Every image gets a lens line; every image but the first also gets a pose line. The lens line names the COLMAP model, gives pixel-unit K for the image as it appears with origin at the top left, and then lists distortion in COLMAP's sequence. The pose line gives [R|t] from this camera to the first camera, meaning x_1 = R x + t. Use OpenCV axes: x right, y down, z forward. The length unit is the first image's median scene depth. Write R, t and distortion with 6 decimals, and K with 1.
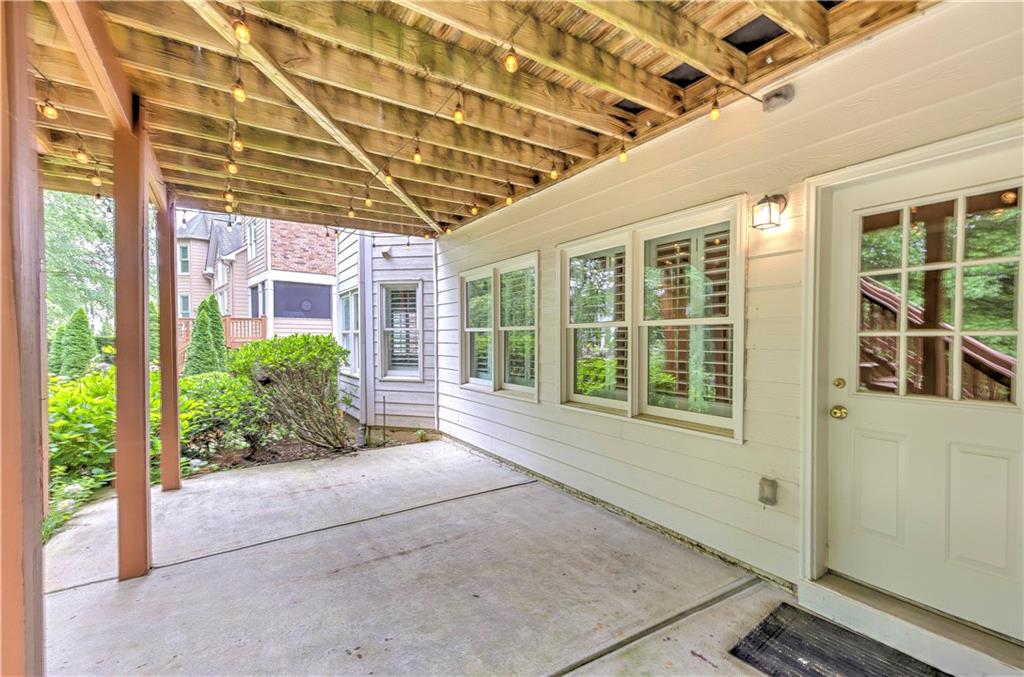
lens RADIAL K [[471.2, 0, 513.3], [0, 471.2, 350.3], [0, 0, 1]] dist [-0.000597, -0.000033]
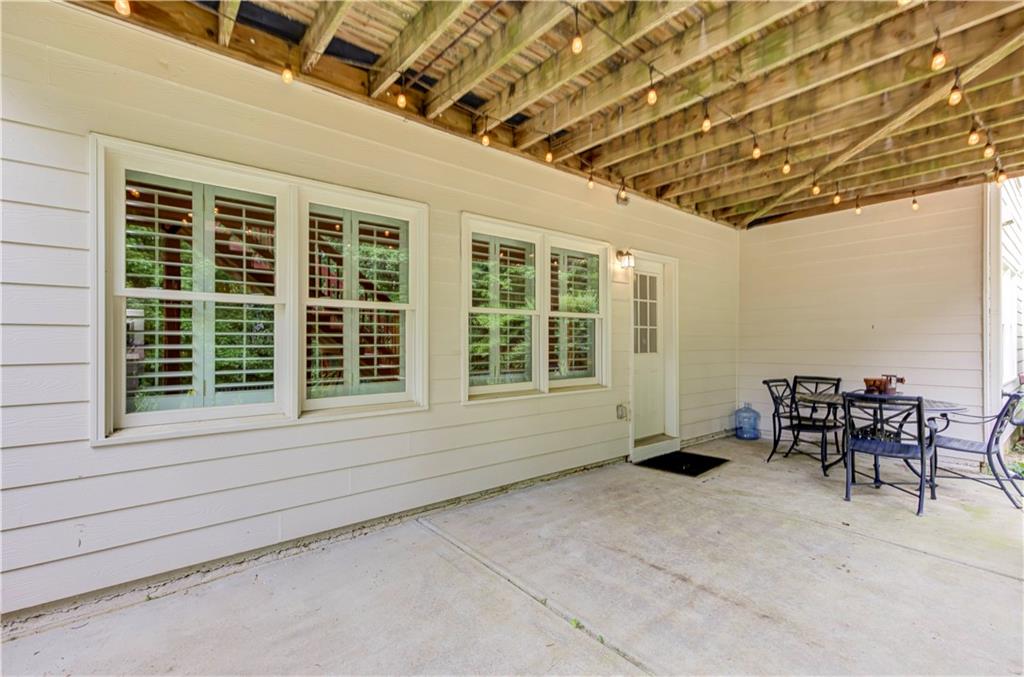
lens RADIAL K [[462.4, 0, 522.5], [0, 462.4, 336.5], [0, 0, 1]] dist [0.026888, 0.000277]
pose [[-0.144342, 0.002136, 0.989526, -1.008210], [0.020497, 0.999790, 0.000832, -0.000543], [-0.989316, 0.020402, -0.144355, 1.392733]]
